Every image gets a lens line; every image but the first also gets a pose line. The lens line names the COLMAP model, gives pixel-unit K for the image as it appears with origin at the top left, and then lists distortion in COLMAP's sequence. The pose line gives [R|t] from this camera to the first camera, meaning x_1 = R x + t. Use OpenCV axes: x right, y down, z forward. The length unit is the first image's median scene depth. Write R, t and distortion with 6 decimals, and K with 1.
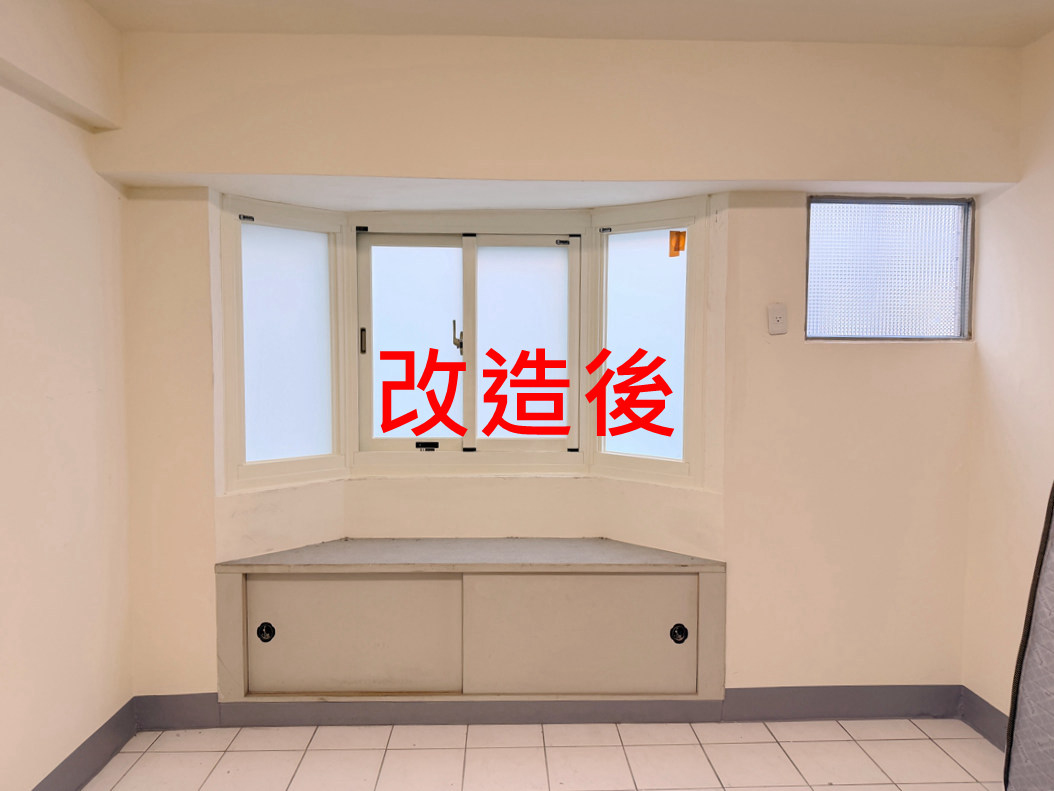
lens RADIAL K [[736.5, 0, 527.0], [0, 736.5, 395.5], [0, 0, 1]] dist [0.065486, -0.001099]
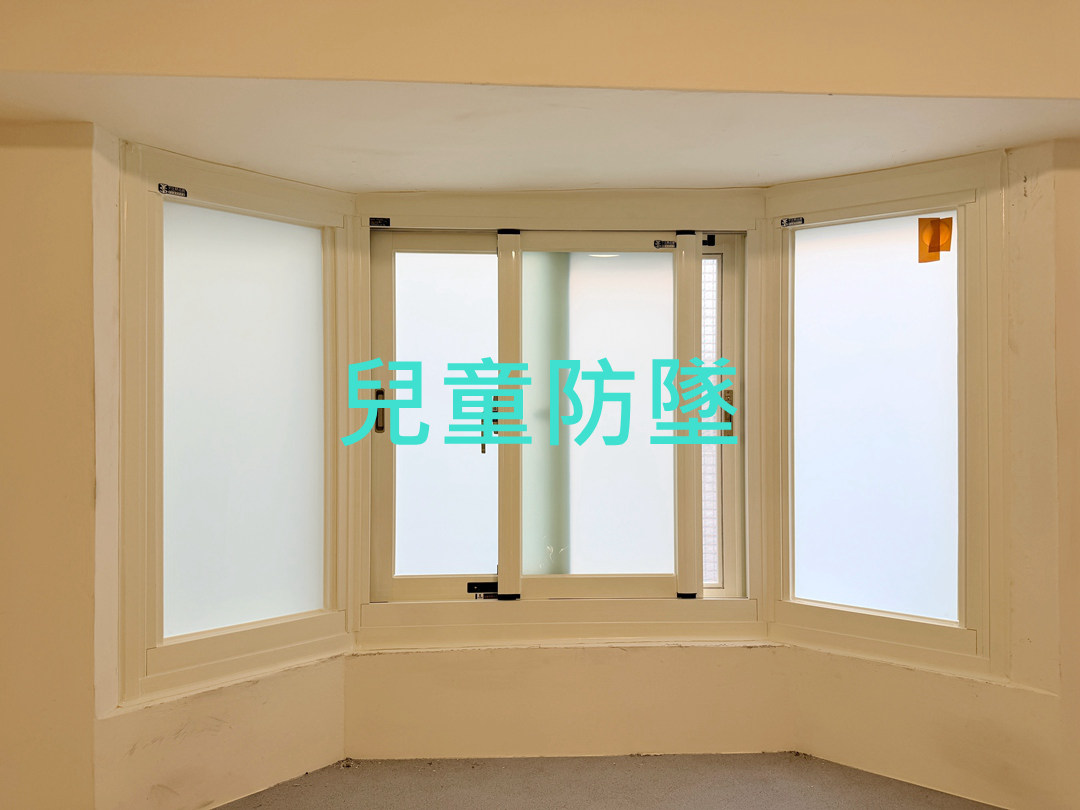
lens RADIAL K [[762.3, 0, 545.6], [0, 762.3, 405.9], [0, 0, 1]] dist [-0.012746, -0.001638]
pose [[0.999851, -0.005045, 0.016523, -0.102559], [0.006104, 0.997884, -0.064730, -0.038910], [-0.016162, 0.064821, 0.997766, 0.407920]]
